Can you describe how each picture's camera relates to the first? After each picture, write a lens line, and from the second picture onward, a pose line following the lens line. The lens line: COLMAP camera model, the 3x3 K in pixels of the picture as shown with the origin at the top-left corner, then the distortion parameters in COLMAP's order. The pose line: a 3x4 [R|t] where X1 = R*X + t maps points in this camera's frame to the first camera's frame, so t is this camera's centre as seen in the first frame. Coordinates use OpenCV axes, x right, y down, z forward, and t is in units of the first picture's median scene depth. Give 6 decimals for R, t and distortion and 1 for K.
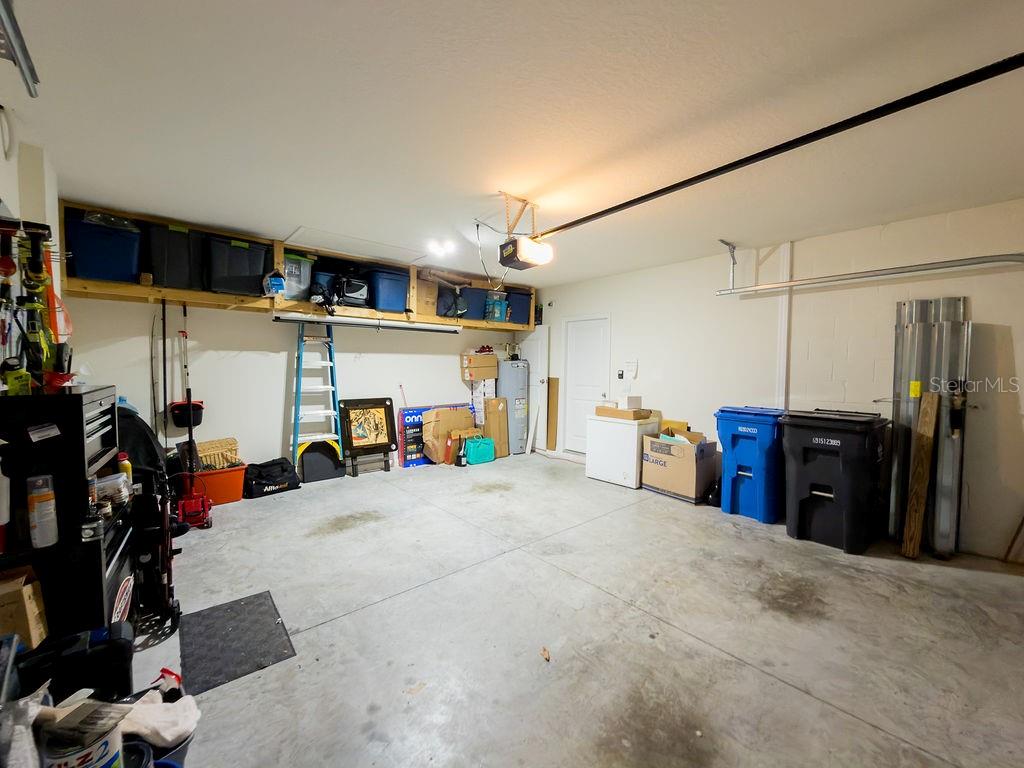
lens RADIAL K [[415.3, 0, 512.0], [0, 415.3, 384.0], [0, 0, 1]] dist [-0.001336, -0.000113]
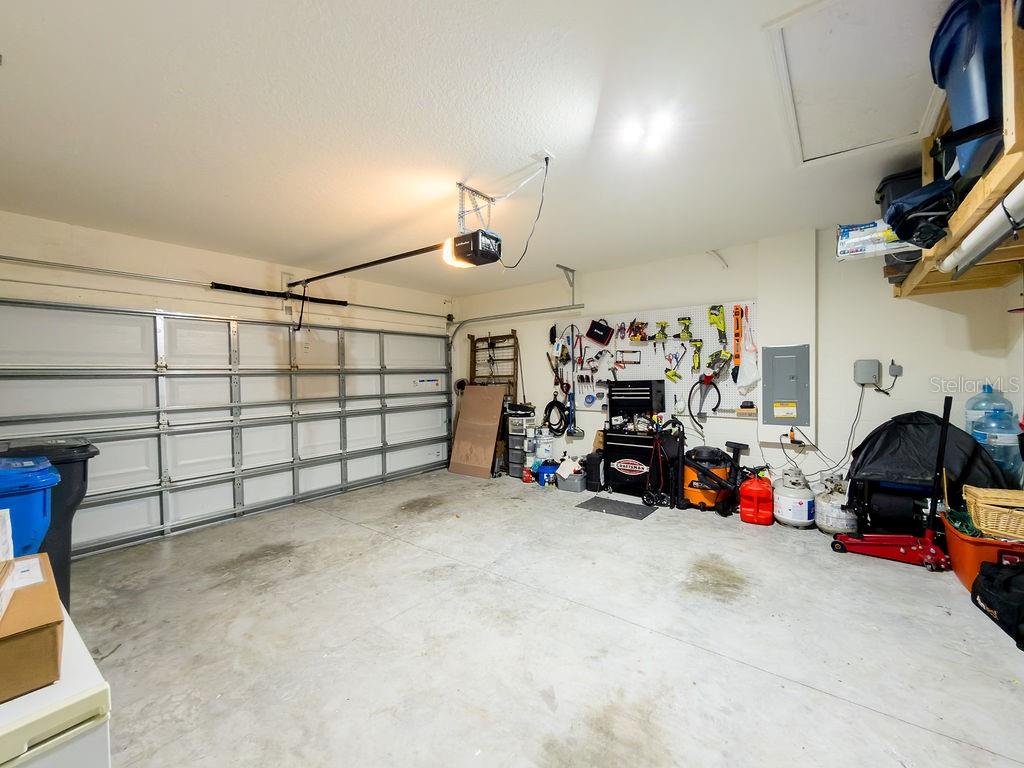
lens RADIAL K [[415.3, 0, 512.0], [0, 415.3, 384.0], [0, 0, 1]] dist [-0.001336, -0.000113]
pose [[-0.984937, 0.012528, -0.172460, 0.104967], [0.002794, 0.998395, 0.056569, -0.066238], [0.172892, 0.055235, -0.983391, 1.944094]]
